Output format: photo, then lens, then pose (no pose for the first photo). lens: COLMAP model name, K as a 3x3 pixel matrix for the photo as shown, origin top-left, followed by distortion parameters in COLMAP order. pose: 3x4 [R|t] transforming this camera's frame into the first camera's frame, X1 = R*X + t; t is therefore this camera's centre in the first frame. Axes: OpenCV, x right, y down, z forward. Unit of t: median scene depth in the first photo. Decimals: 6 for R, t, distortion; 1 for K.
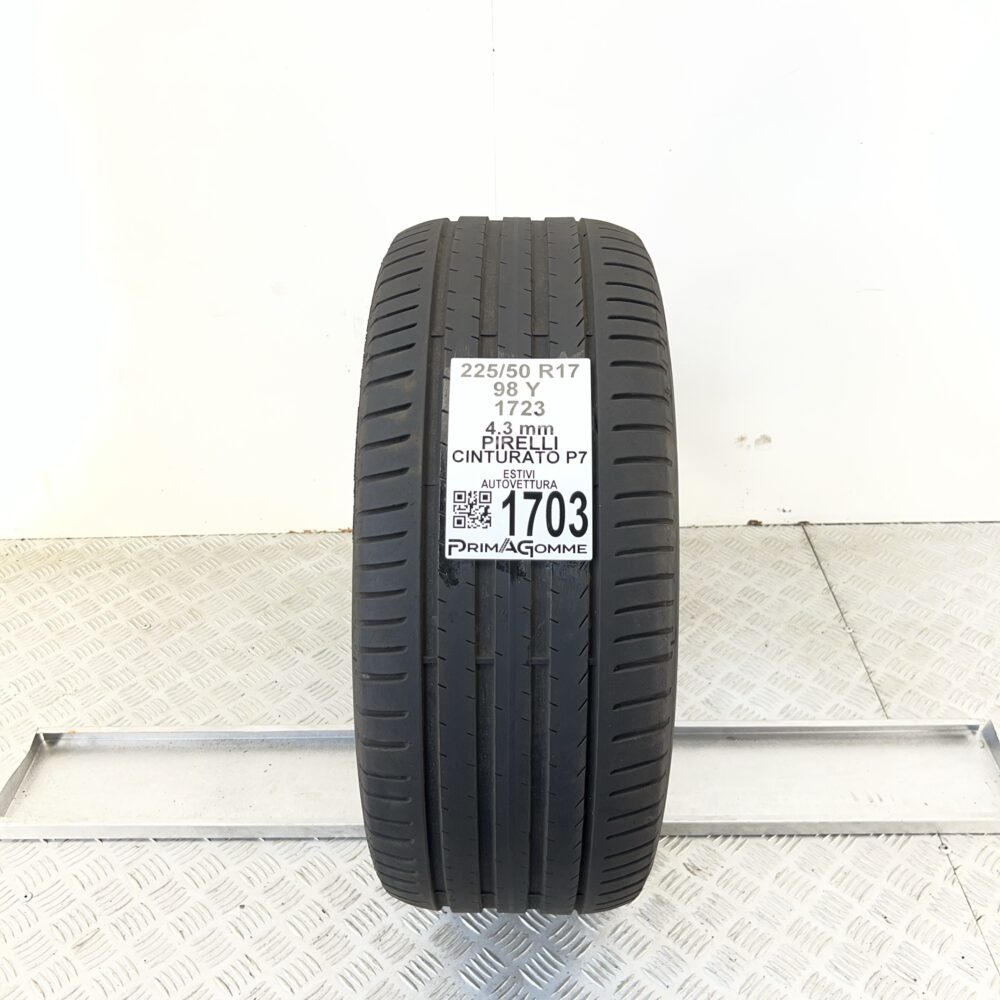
lens RADIAL K [[1084.1, 0, 503.2], [0, 1084.1, 609.0], [0, 0, 1]] dist [0.138364, -0.288132]
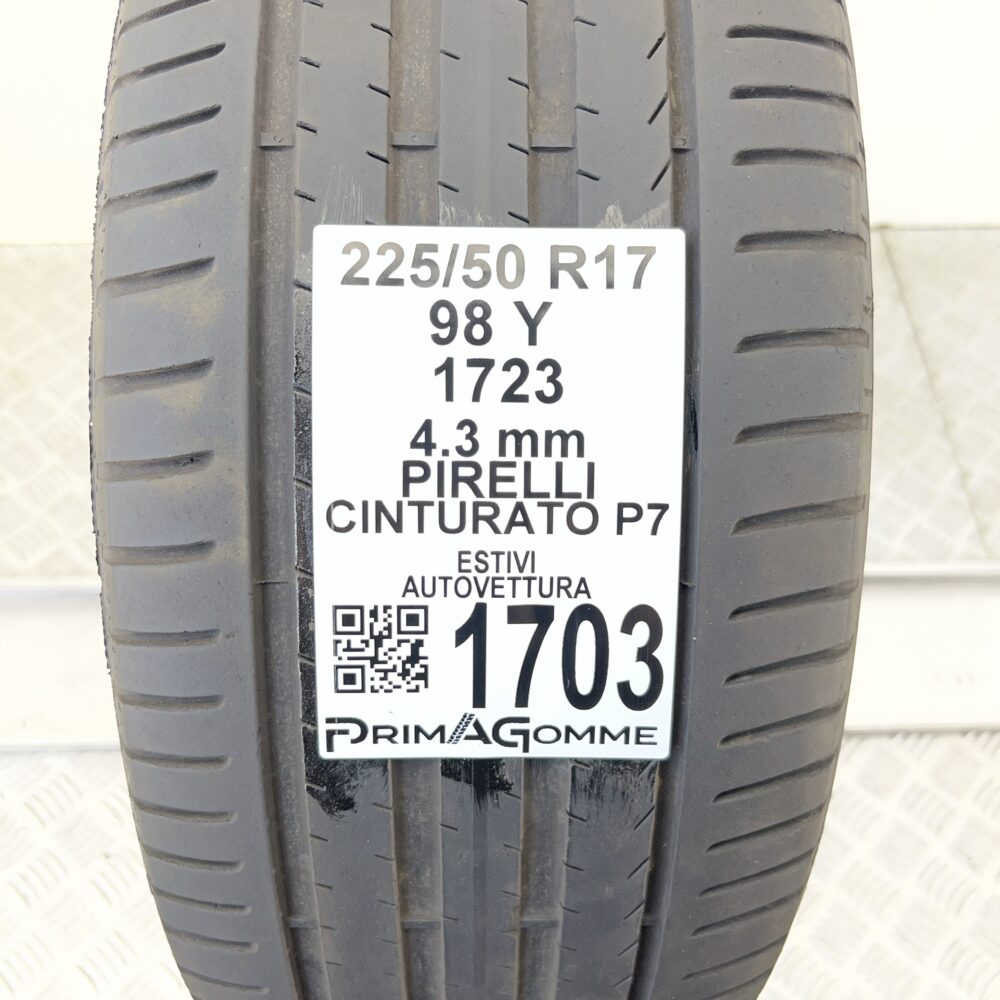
lens RADIAL K [[1084.1, 0, 503.2], [0, 1084.1, 609.0], [0, 0, 1]] dist [0.138364, -0.288132]
pose [[0.999357, -0.006618, 0.035252, 0.002945], [-0.006392, 0.934243, 0.356581, -0.248804], [-0.035294, -0.356577, 0.933599, 0.619584]]
